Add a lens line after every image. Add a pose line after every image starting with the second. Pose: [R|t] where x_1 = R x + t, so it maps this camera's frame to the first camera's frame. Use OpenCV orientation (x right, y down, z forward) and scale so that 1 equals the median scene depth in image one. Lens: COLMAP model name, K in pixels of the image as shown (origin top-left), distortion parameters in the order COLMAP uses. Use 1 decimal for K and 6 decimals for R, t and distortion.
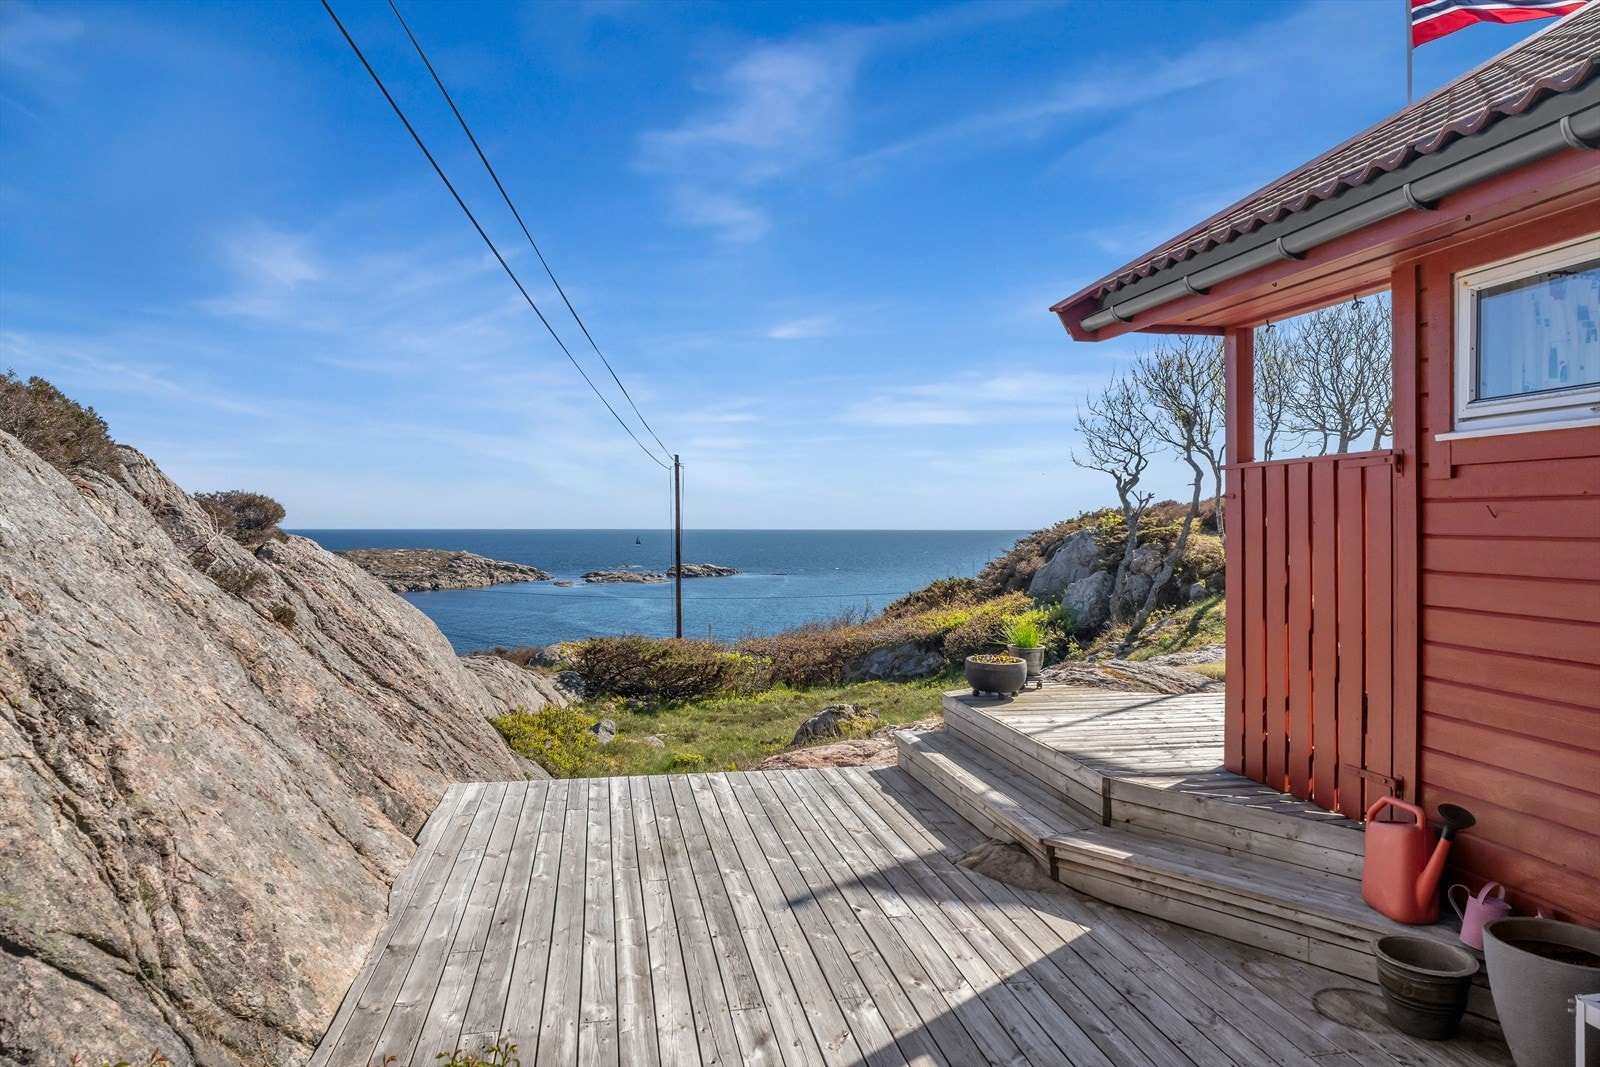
lens RADIAL K [[1007.2, 0, 797.3], [0, 1007.2, 517.3], [0, 0, 1]] dist [-0.004376, -0.000299]
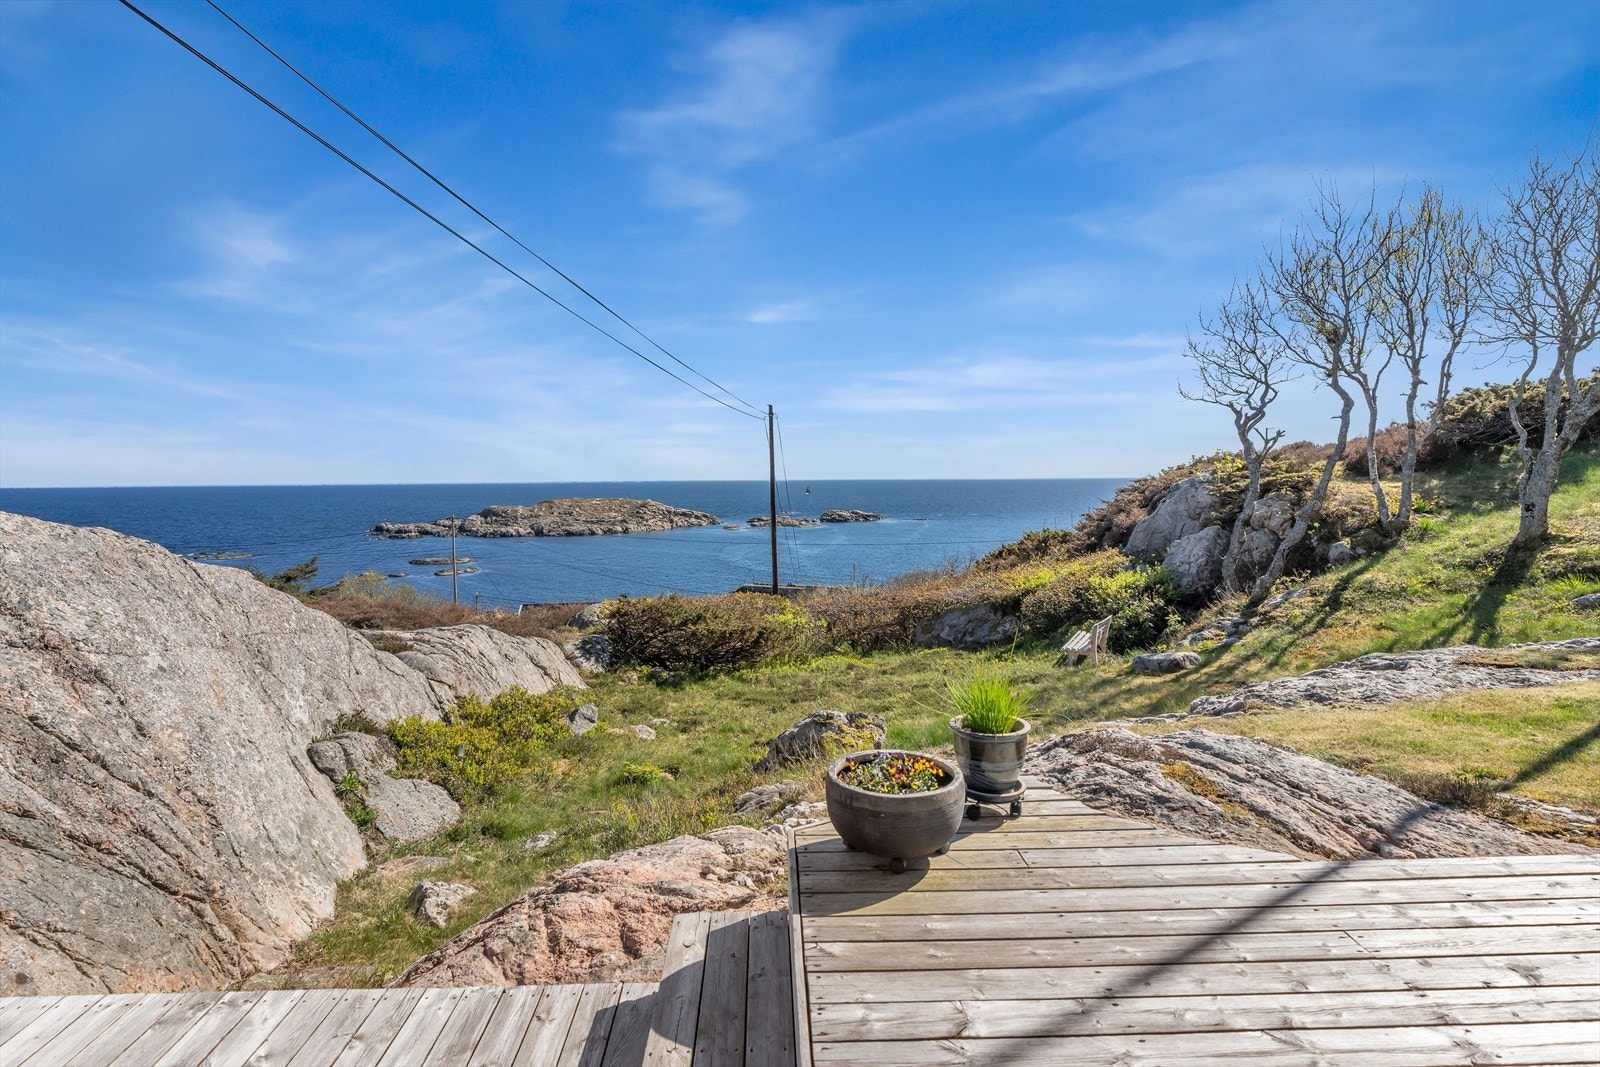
lens RADIAL K [[885.5, 0, 800.0], [0, 885.5, 533.5], [0, 0, 1]] dist [0.015185, -0.000416]
pose [[0.988046, 0.001791, -0.154152, 0.079725], [0.009410, 0.997367, 0.071904, 0.003285], [0.153875, -0.072495, 0.985427, 0.228901]]
